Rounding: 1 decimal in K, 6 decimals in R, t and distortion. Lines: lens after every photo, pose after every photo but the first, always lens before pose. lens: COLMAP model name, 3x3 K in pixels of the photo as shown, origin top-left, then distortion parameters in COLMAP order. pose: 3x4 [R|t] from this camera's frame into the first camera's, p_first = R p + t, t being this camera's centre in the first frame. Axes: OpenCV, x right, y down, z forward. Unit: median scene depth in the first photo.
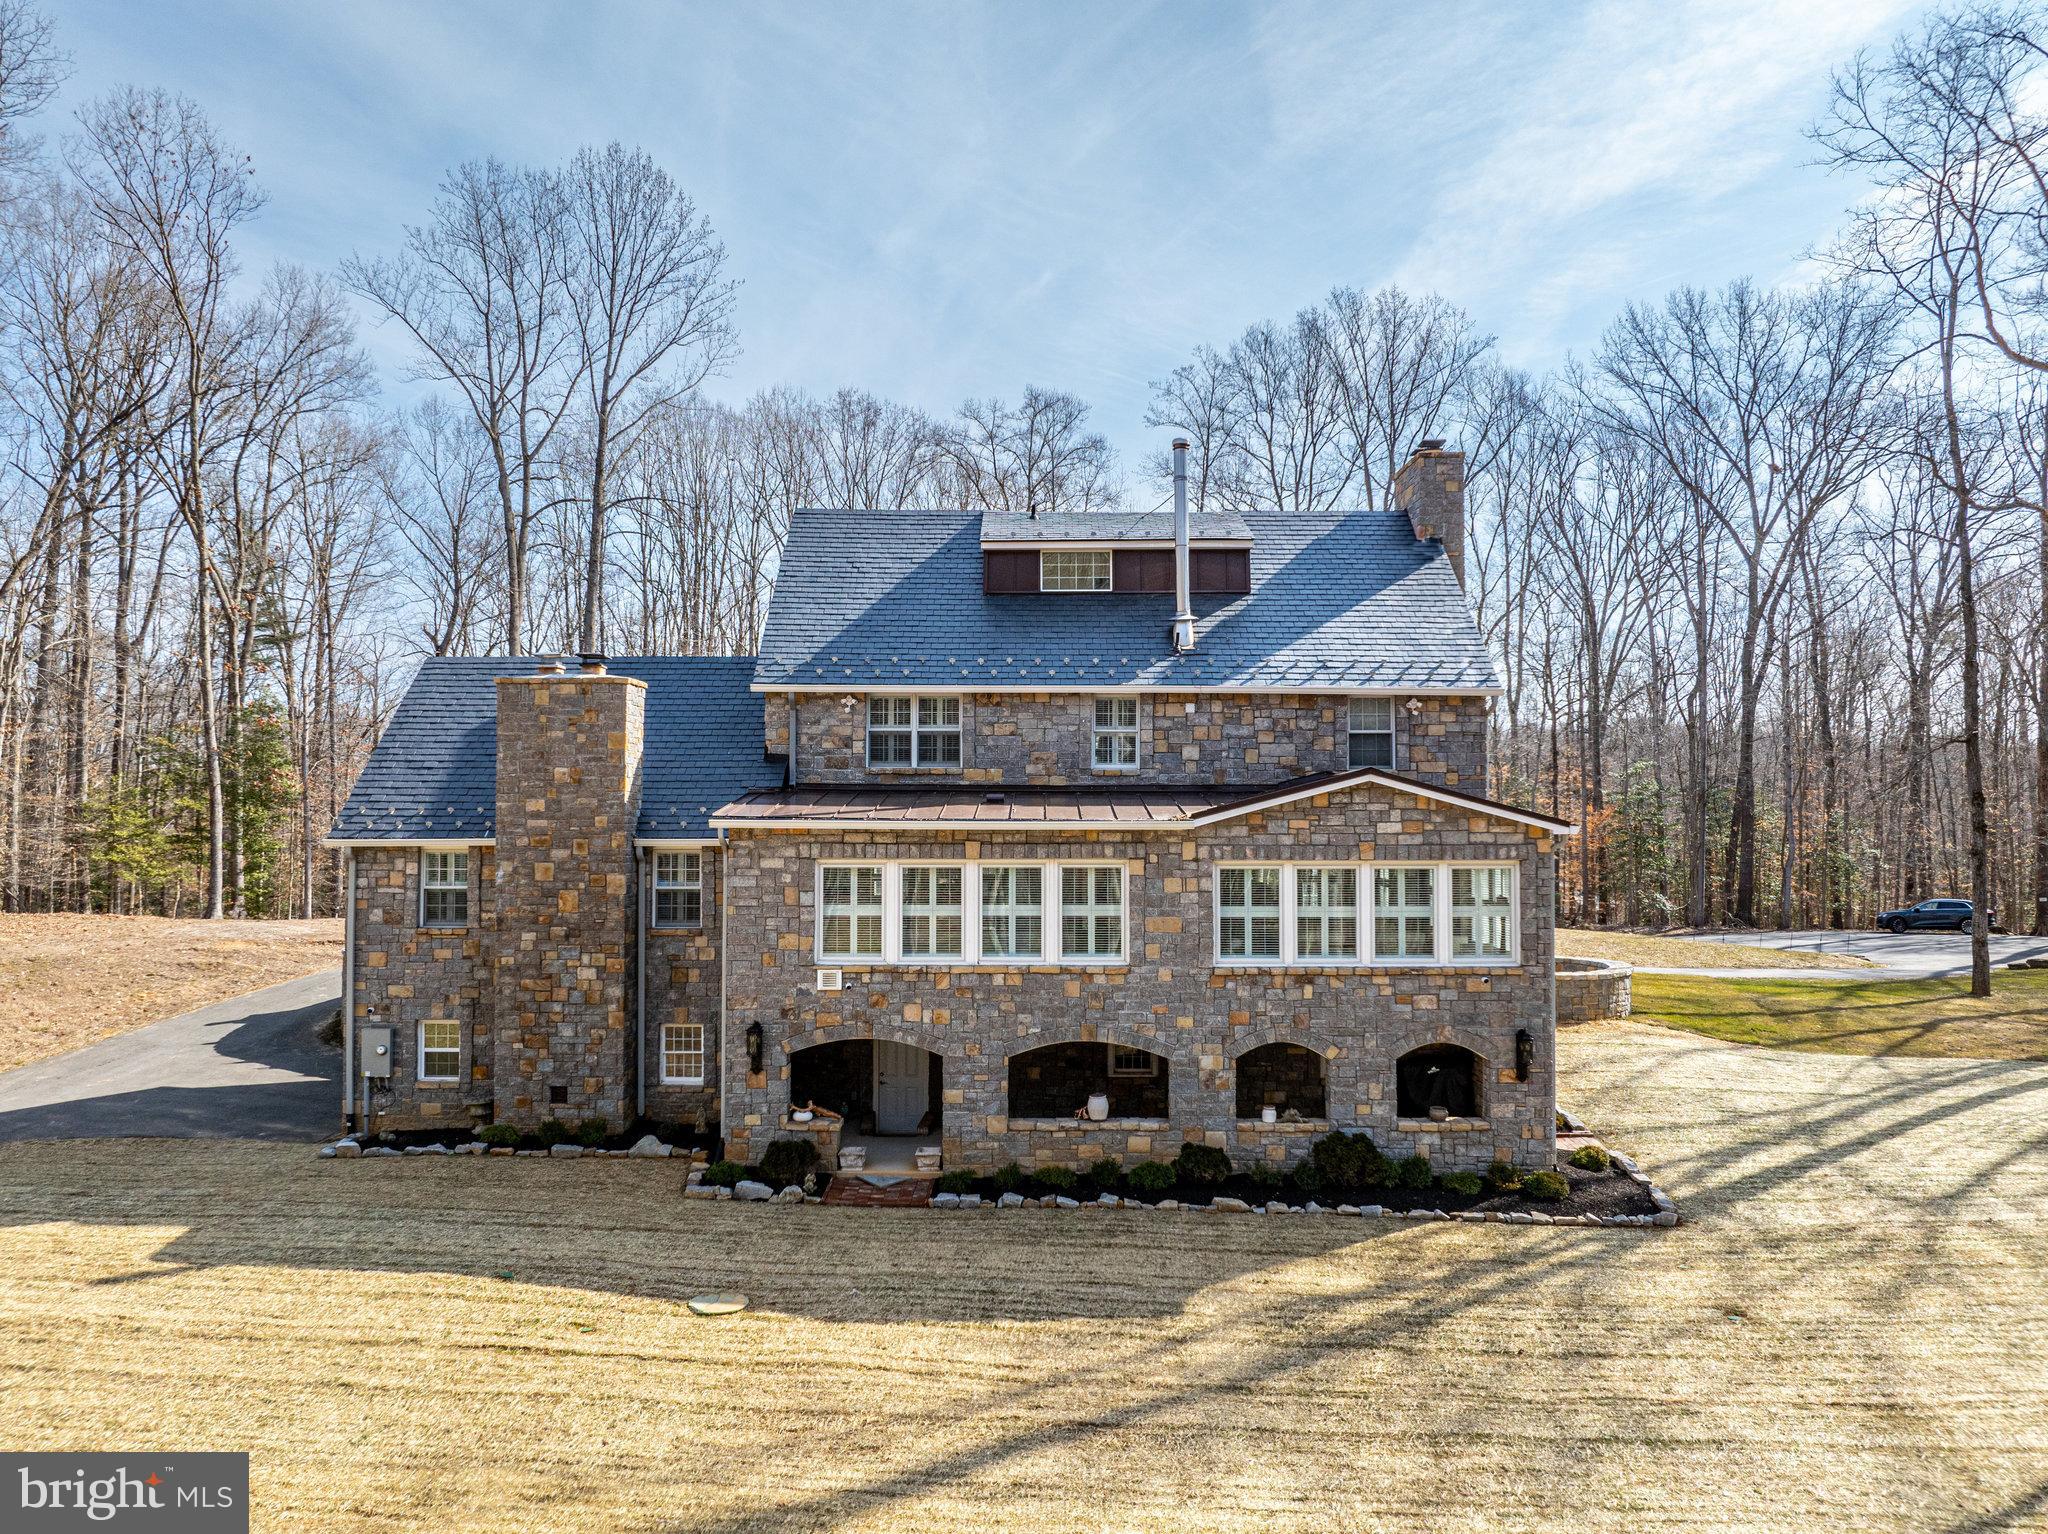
lens RADIAL K [[1434.4, 0, 1024.0], [0, 1434.4, 767.0], [0, 0, 1]] dist [-0.026644, -0.026794]
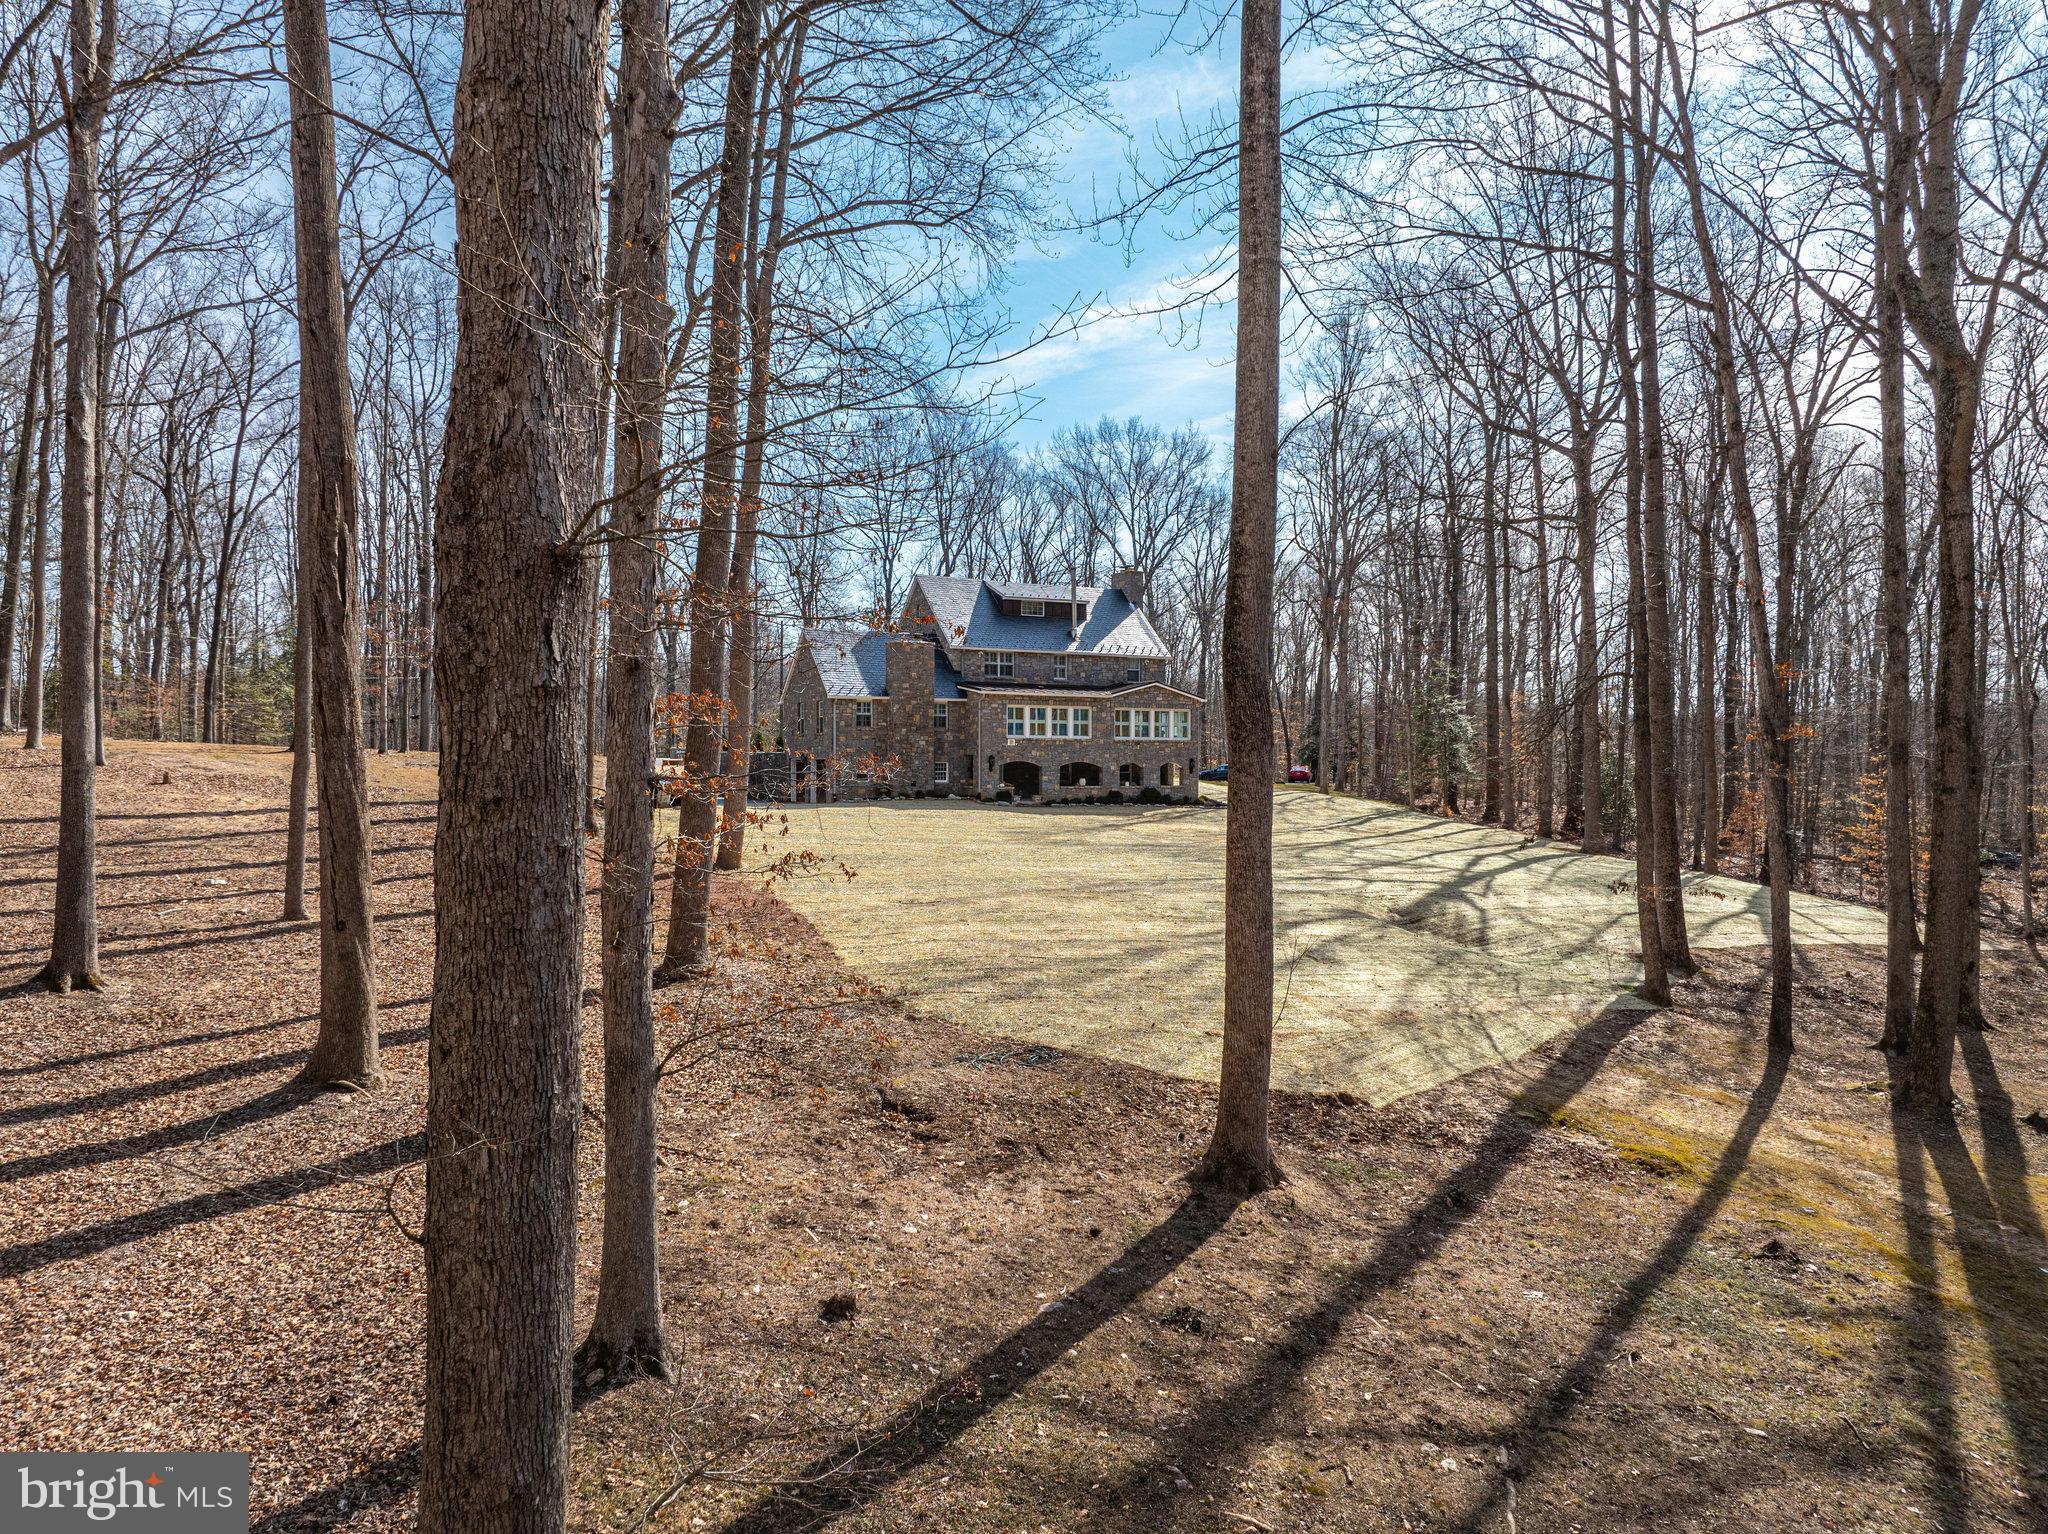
lens RADIAL K [[1434.4, 0, 1024.0], [0, 1434.4, 767.0], [0, 0, 1]] dist [-0.026644, -0.026794]
pose [[0.873025, 0.002997, 0.487667, -1.668105], [-0.030067, 0.998410, 0.047691, 0.050476], [-0.486749, -0.056298, 0.871726, -1.798009]]
